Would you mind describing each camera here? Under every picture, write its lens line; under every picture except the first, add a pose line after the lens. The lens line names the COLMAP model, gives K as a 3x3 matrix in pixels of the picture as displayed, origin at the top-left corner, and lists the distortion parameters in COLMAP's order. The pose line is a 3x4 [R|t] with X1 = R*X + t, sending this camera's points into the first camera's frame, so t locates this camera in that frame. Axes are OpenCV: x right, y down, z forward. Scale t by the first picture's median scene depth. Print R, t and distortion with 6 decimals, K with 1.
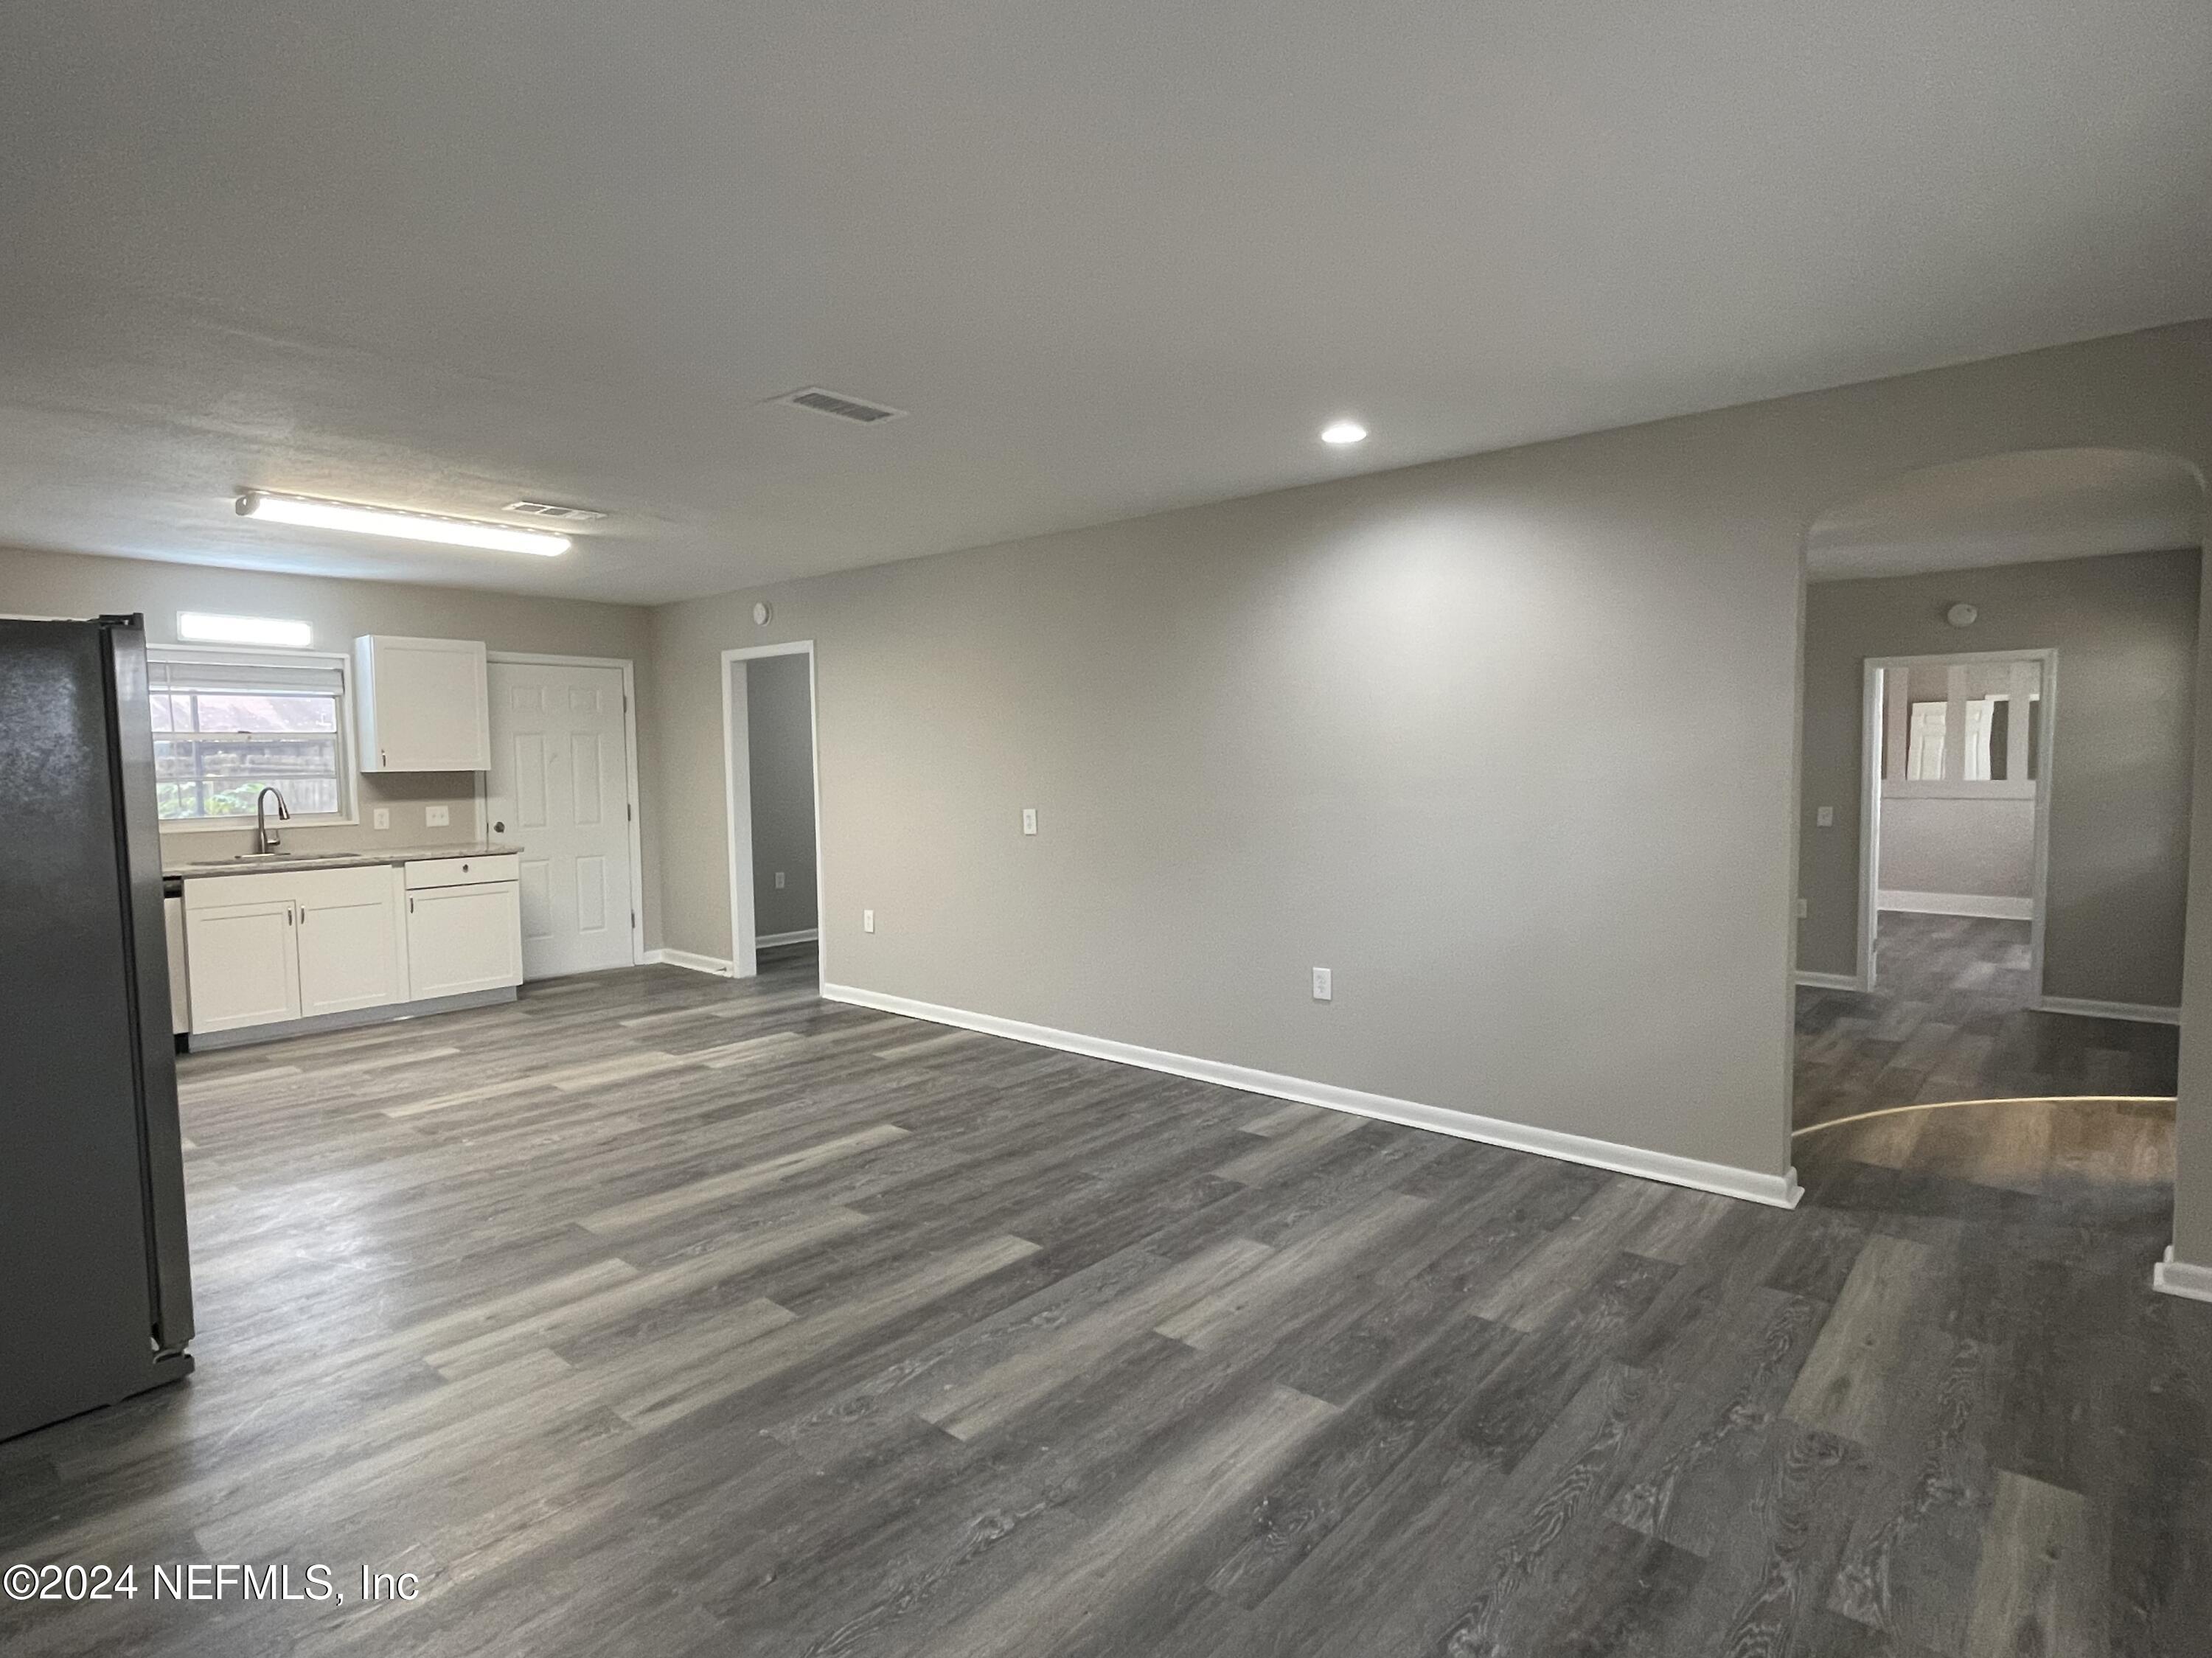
lens RADIAL K [[1162.6, 0, 1116.5], [0, 1162.6, 825.8], [0, 0, 1]] dist [-0.008509, -0.000313]
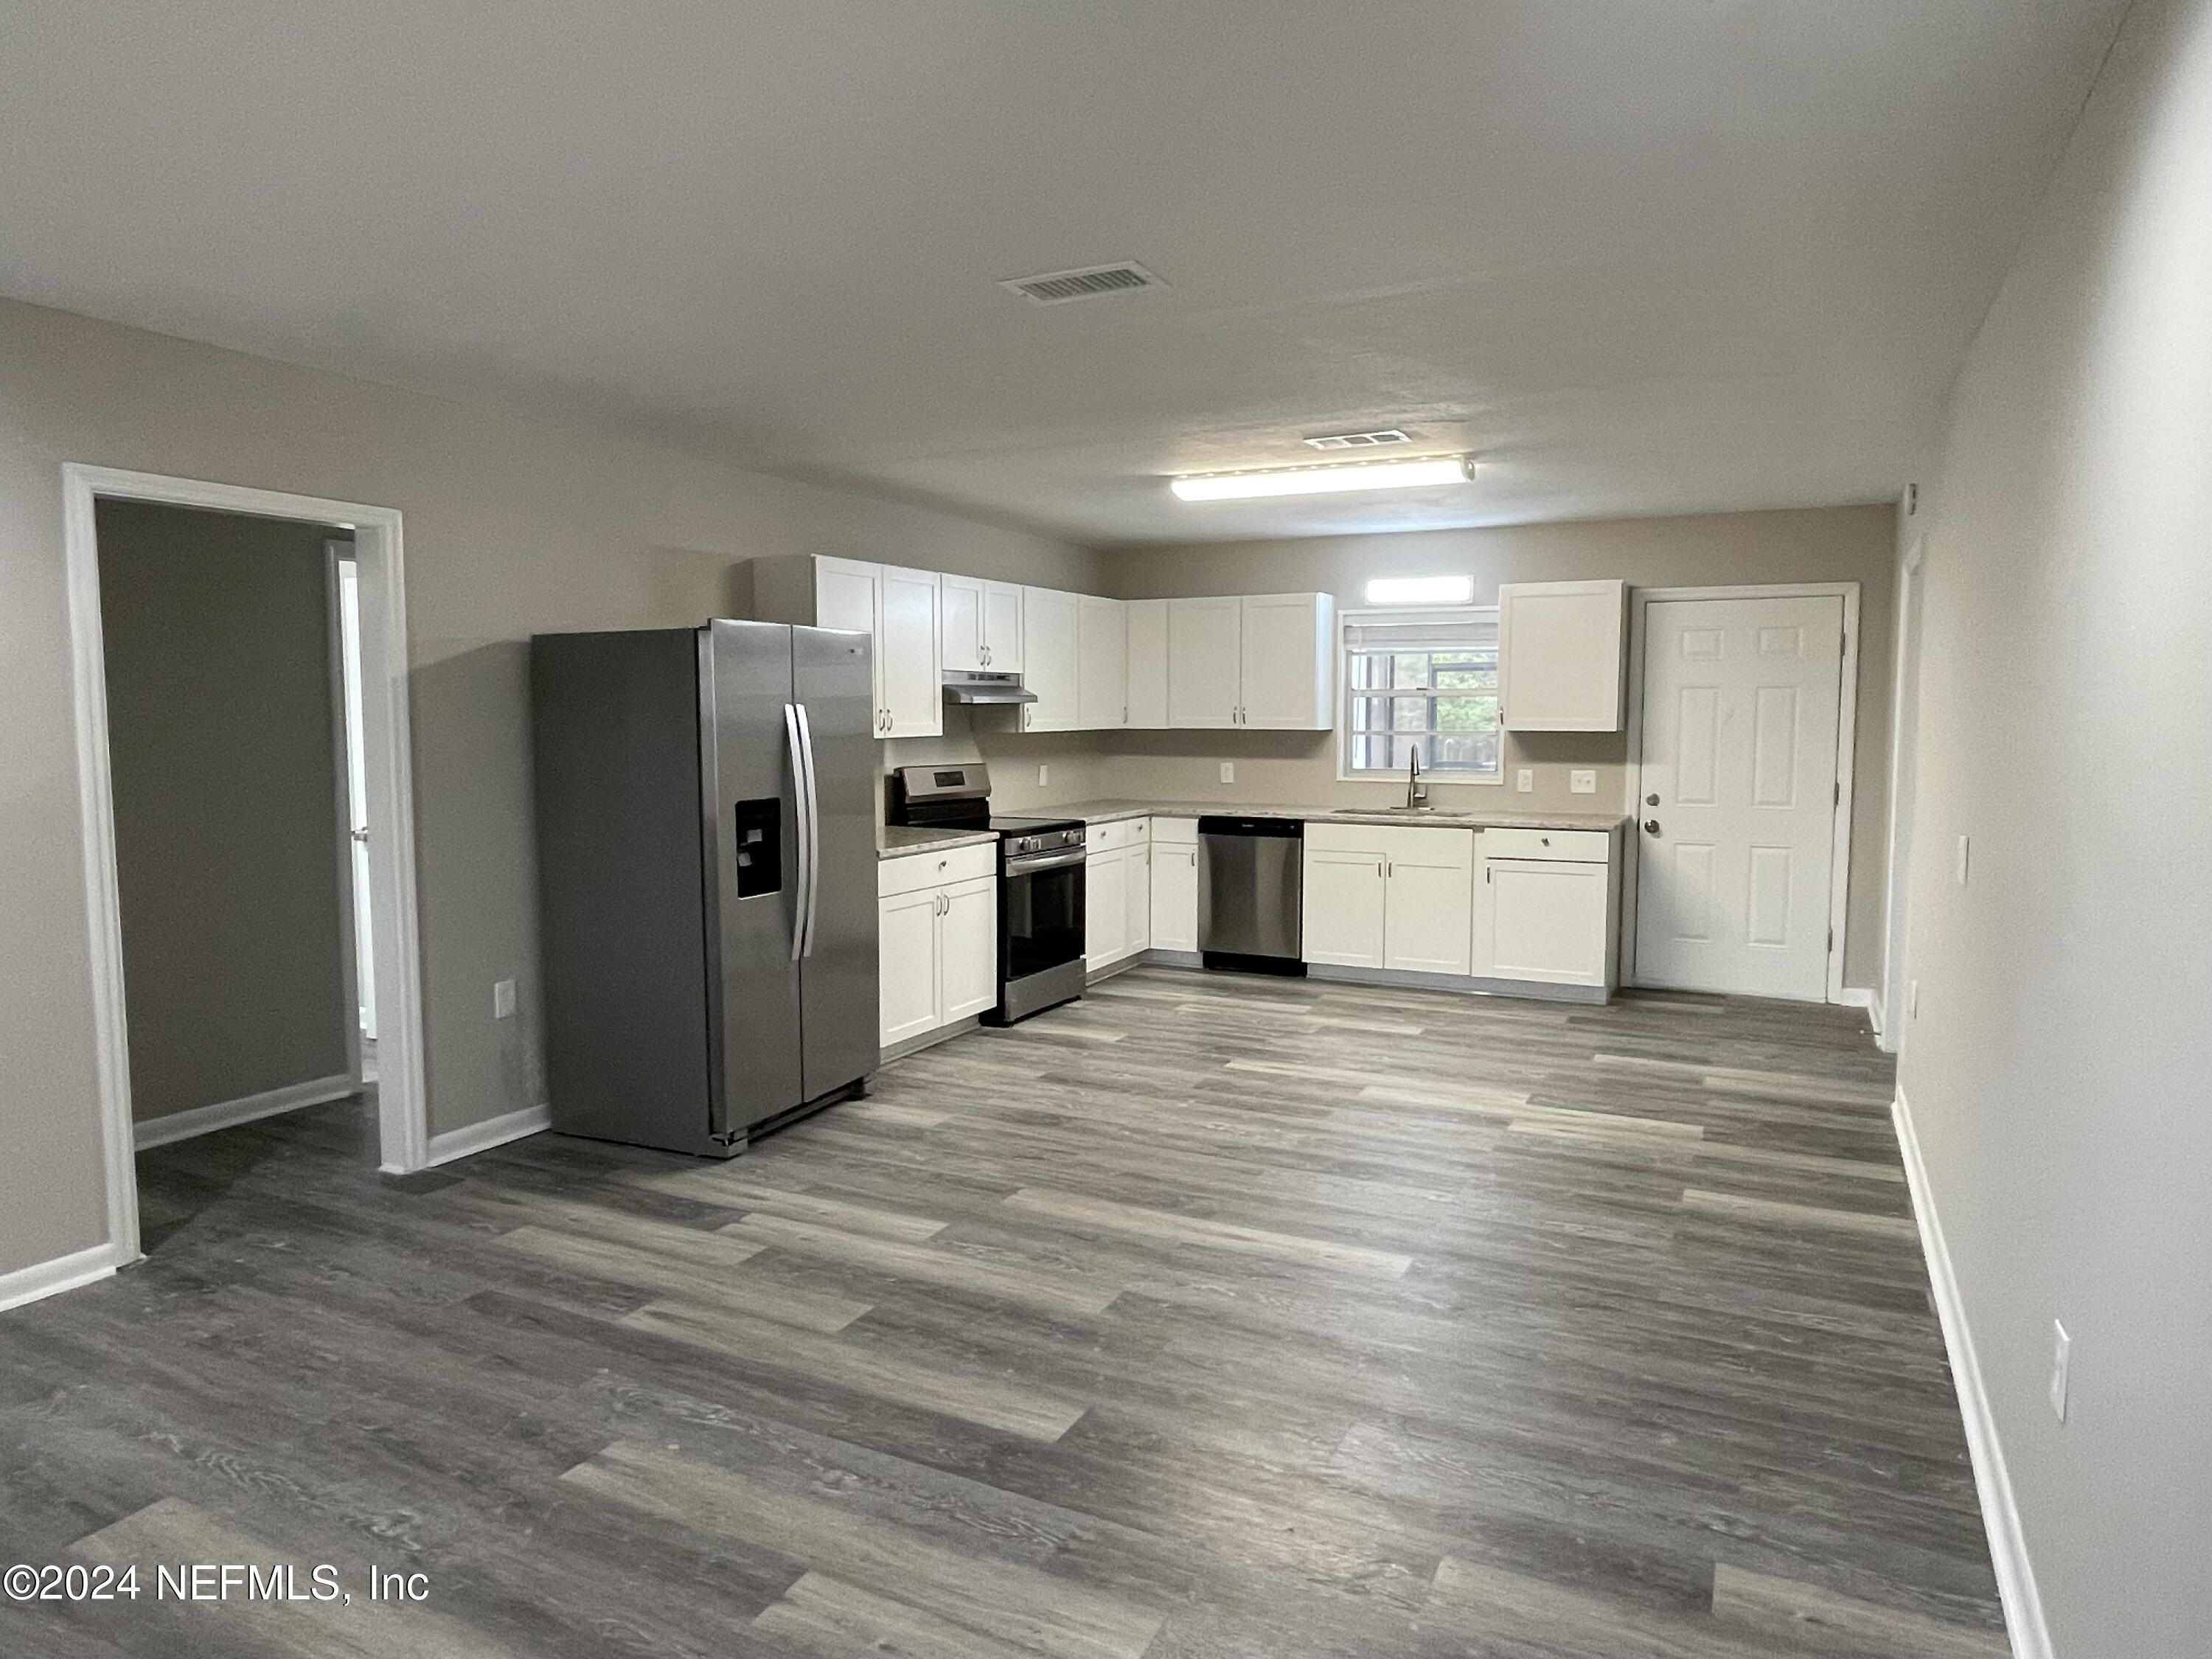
lens RADIAL K [[1365.0, 0, 1106.0], [0, 1365.0, 829.5], [0, 0, 1]] dist [-0.002391, -0.001854]
pose [[0.243501, 0.096102, -0.965128, 0.515978], [-0.064409, 0.994485, 0.082775, -0.053659], [0.967760, 0.042007, 0.248347, 0.598933]]
